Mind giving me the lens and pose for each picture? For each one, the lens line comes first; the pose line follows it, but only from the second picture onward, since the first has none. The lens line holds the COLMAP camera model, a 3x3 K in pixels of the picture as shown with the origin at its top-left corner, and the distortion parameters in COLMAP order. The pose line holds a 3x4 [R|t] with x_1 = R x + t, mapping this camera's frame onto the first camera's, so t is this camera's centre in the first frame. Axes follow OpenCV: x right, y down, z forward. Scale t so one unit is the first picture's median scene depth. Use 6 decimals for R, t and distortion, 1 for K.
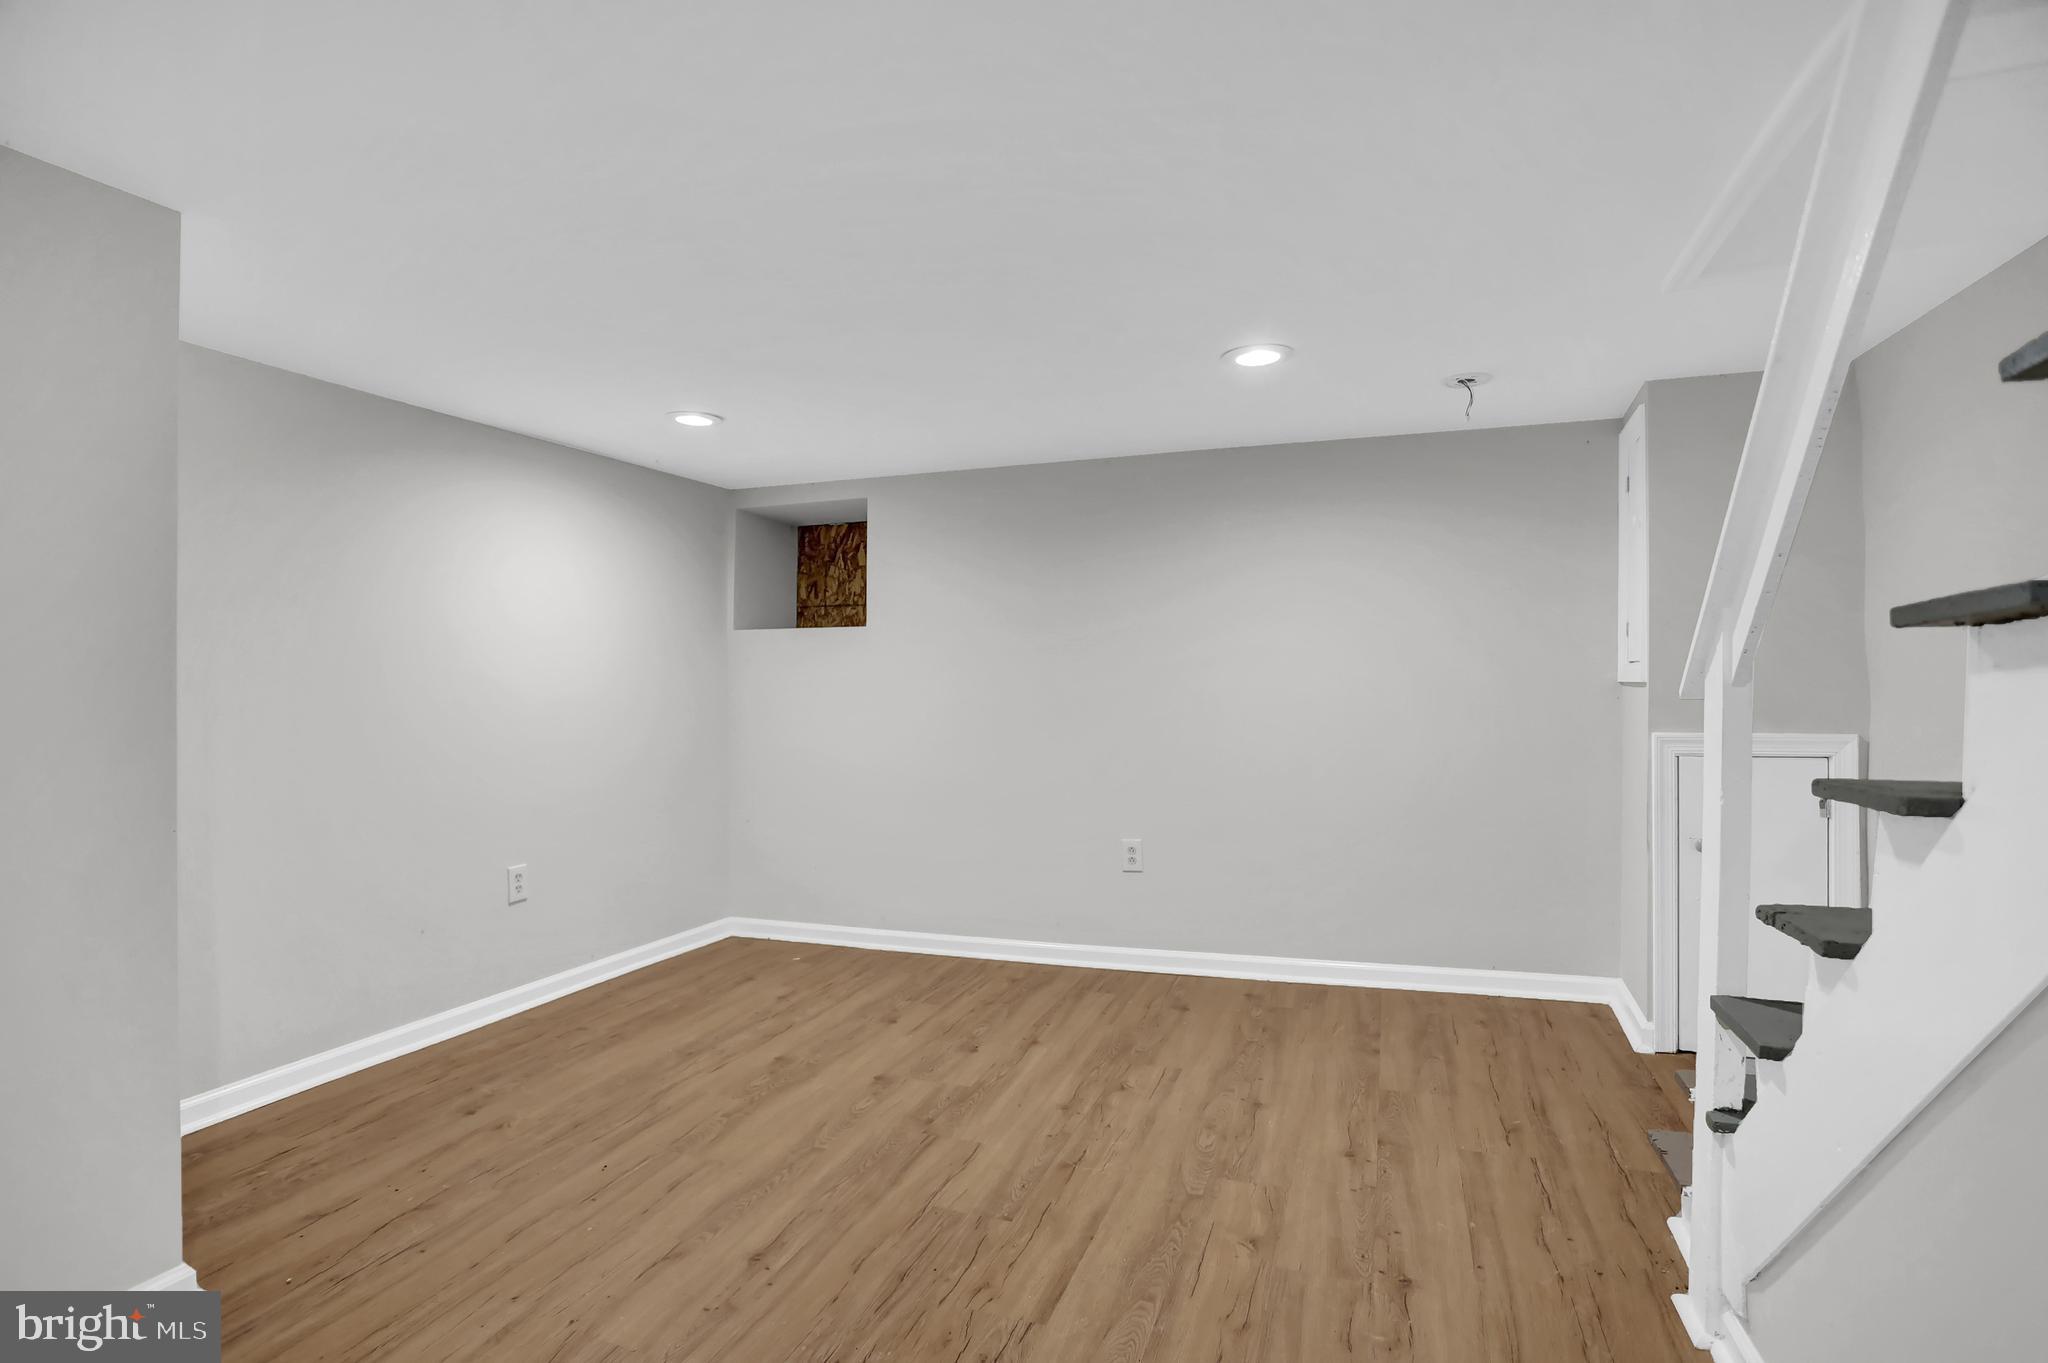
lens RADIAL K [[991.0, 0, 1028.5], [0, 991.0, 674.5], [0, 0, 1]] dist [-0.075968, 0.033523]
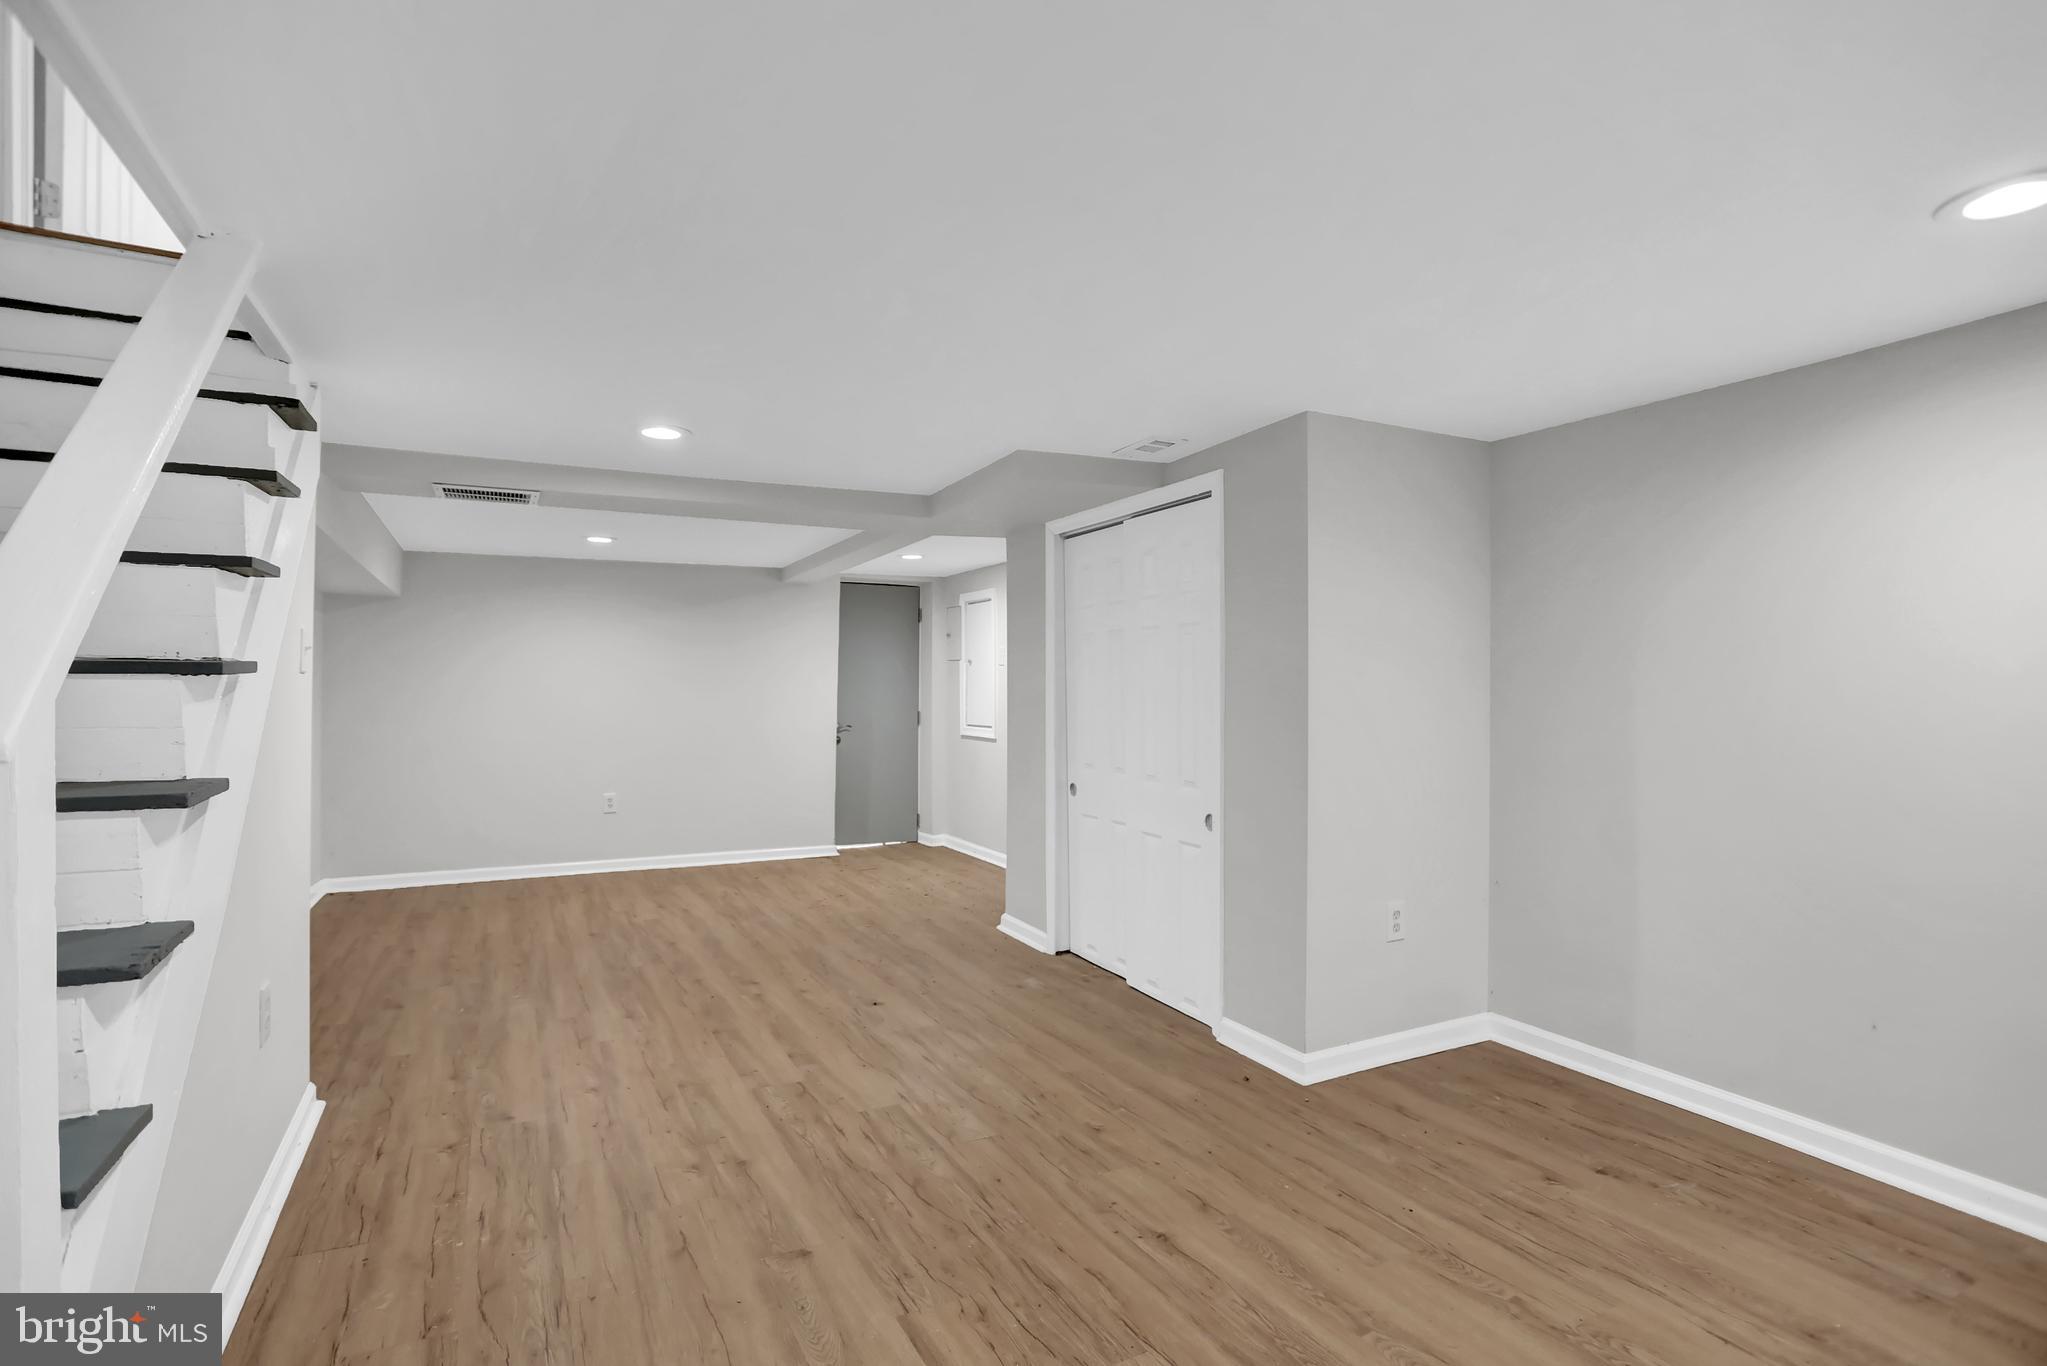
lens RADIAL K [[990.5, 0, 1028.0], [0, 990.5, 676.0], [0, 0, 1]] dist [-0.075968, 0.033523]
pose [[-0.667347, -0.010642, -0.744671, 0.594731], [0.004597, 0.999820, -0.018408, -0.005654], [0.744732, -0.015708, -0.667178, 1.519473]]
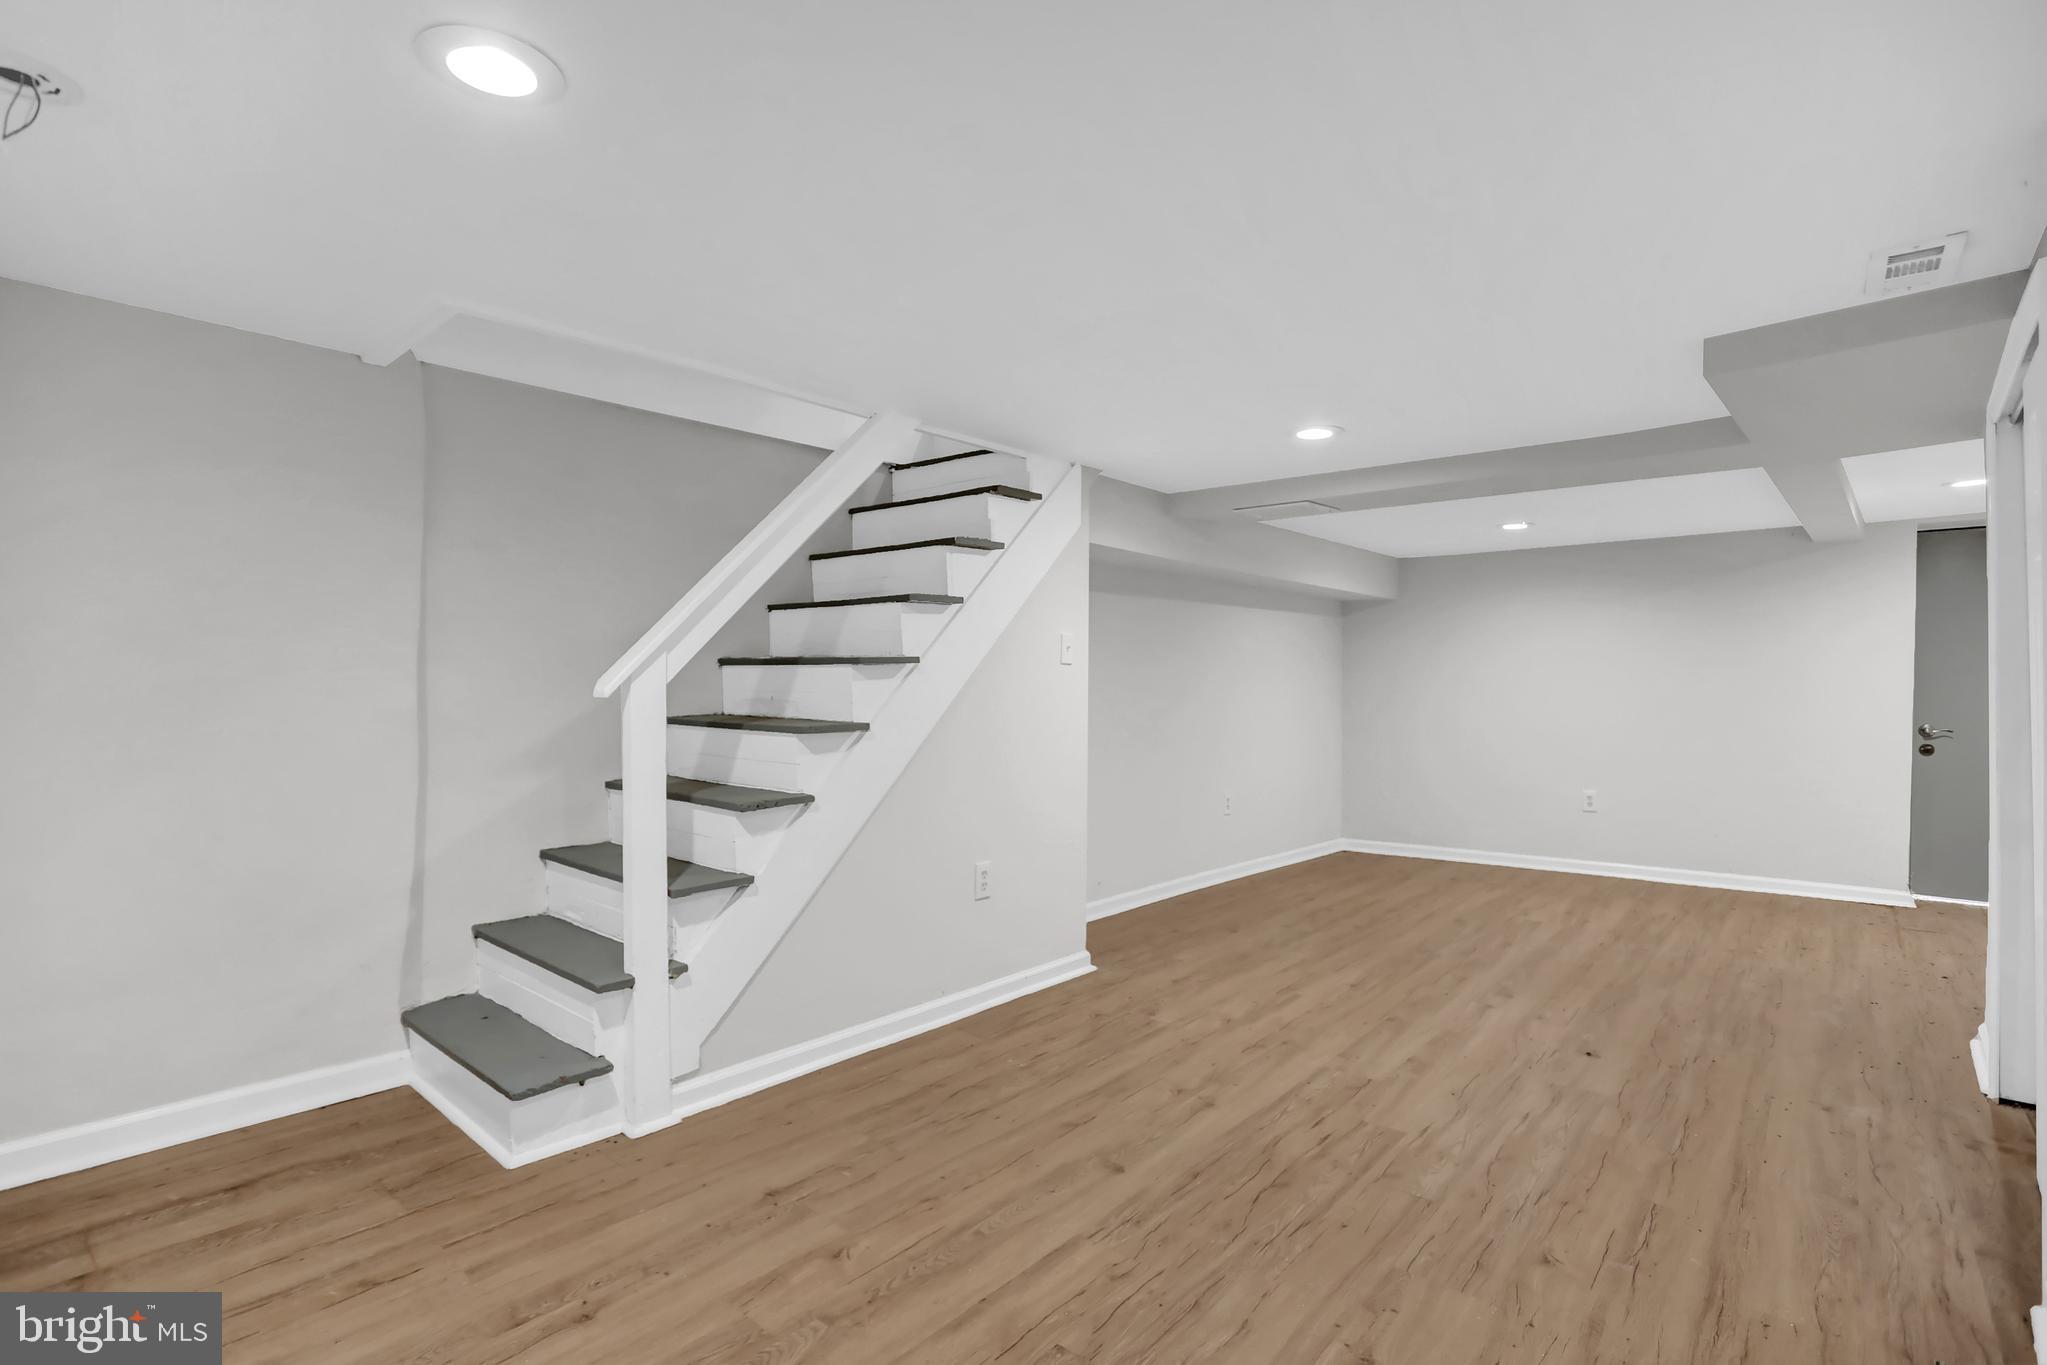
lens RADIAL K [[986.0, 0, 1010.1], [0, 986.0, 691.3], [0, 0, 1]] dist [-0.059917, 0.021247]
pose [[-0.936126, 0.001661, 0.351662, -0.267729], [0.000577, 0.999995, -0.003185, 0.015379], [-0.351665, -0.002779, -0.936122, 1.779229]]
